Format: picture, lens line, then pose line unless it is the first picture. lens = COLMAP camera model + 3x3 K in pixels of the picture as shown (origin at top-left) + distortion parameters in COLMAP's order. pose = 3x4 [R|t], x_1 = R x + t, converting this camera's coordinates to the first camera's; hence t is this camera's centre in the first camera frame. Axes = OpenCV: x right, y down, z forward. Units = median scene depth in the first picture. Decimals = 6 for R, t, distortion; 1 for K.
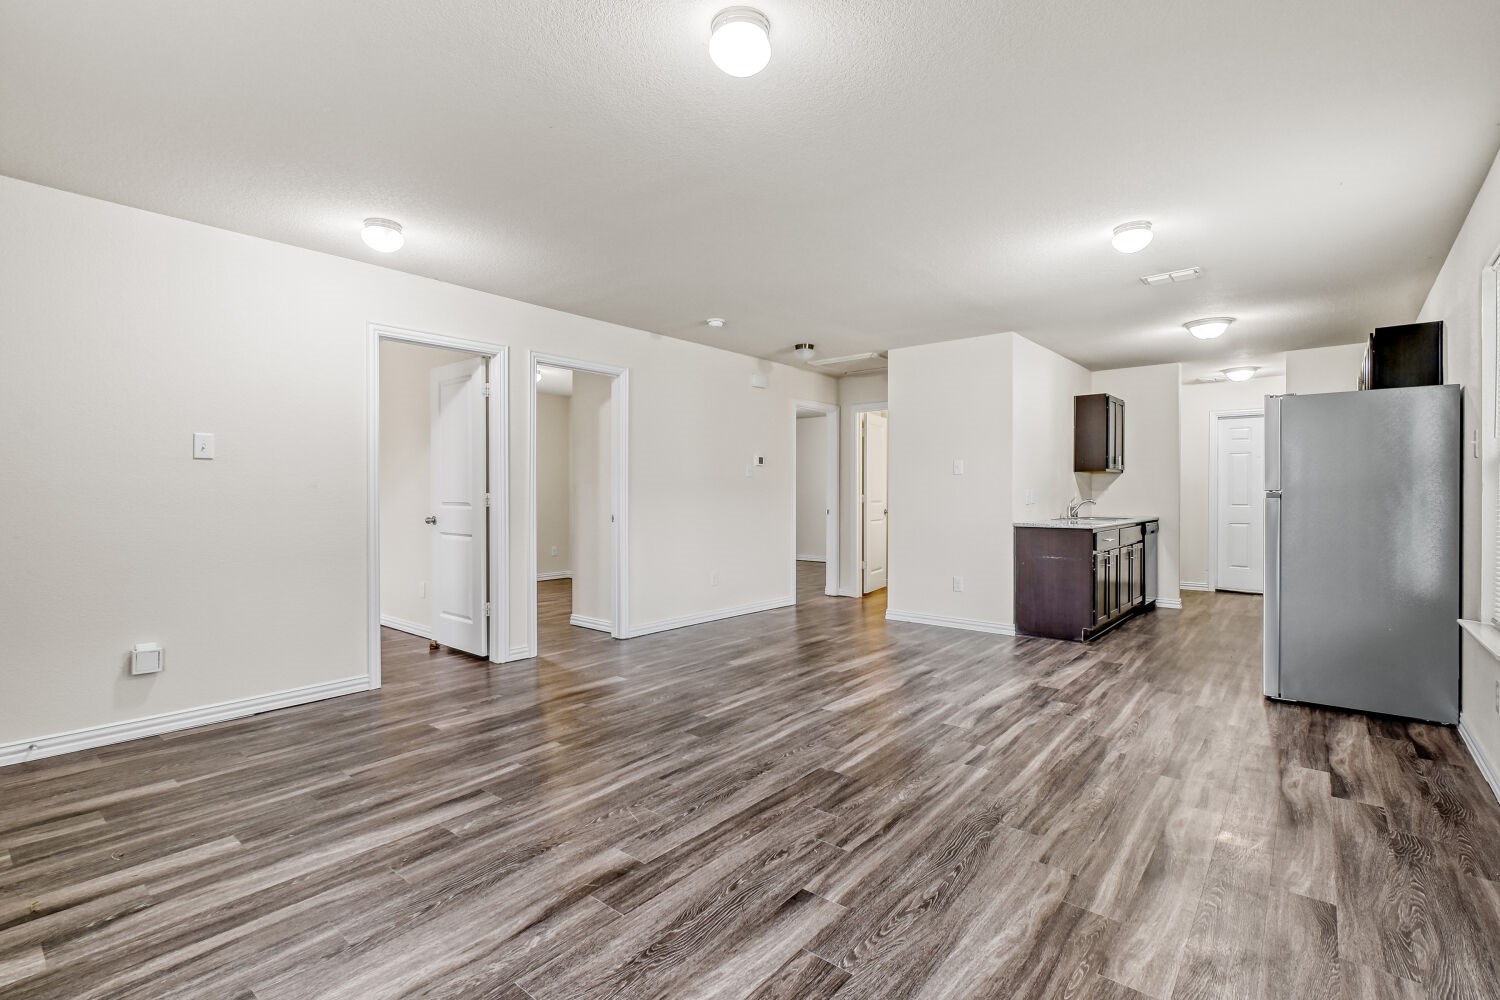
lens RADIAL K [[683.8, 0, 750.0], [0, 683.8, 500.0], [0, 0, 1]] dist [0.000123, 0.000064]
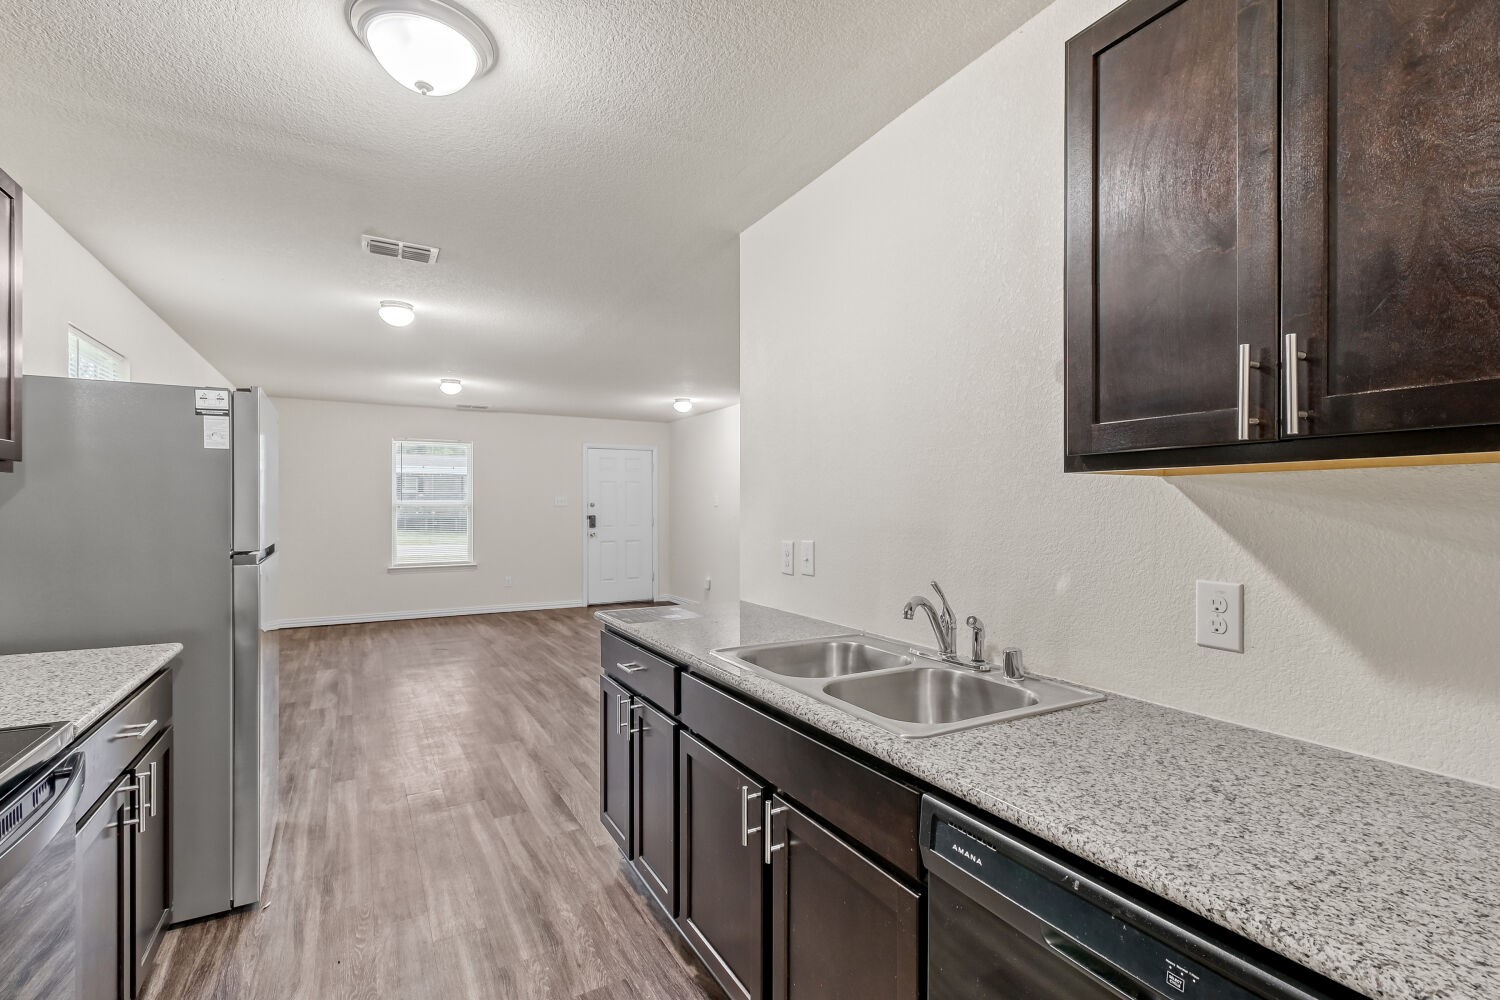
lens RADIAL K [[683.8, 0, 750.0], [0, 683.8, 500.0], [0, 0, 1]] dist [0.000123, 0.000064]
pose [[-0.360472, -0.006964, -0.932744, 1.484836], [-0.009668, 0.999946, -0.003730, -0.081930], [0.932720, 0.007673, -0.360520, 2.036322]]
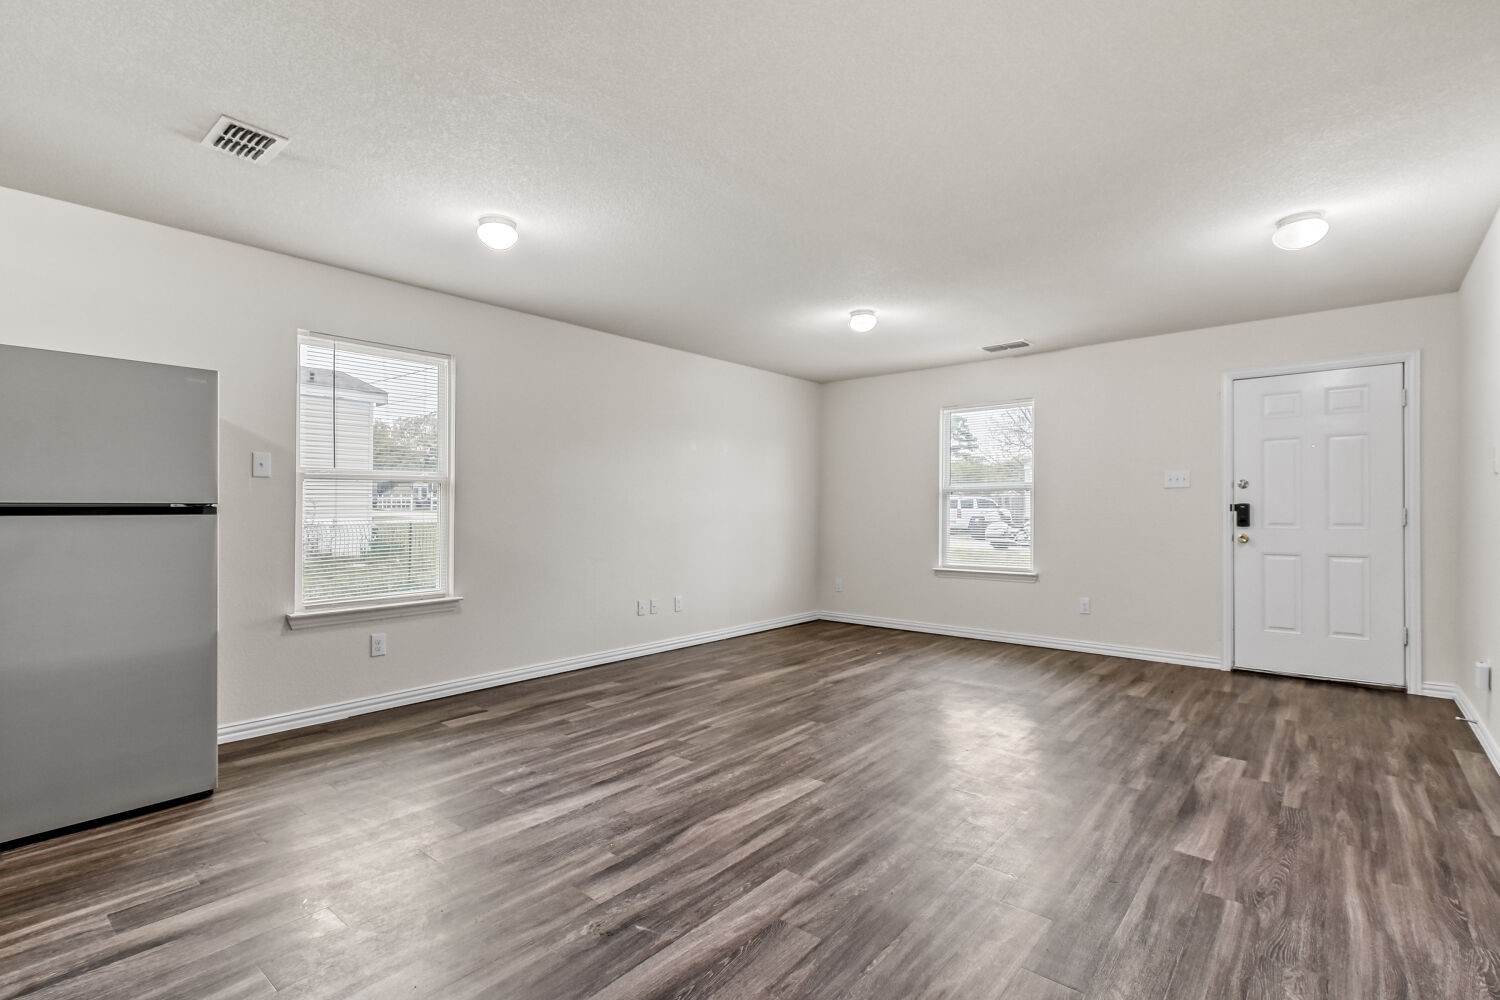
lens RADIAL K [[720.7, 0, 750.0], [0, 720.7, 500.0], [0, 0, 1]] dist [0.001248, 0.000287]
pose [[-0.999986, -0.002411, 0.004754, 0.206203], [-0.002433, 0.999986, -0.004646, -0.022386], [-0.004743, -0.004658, -0.999978, 2.022063]]
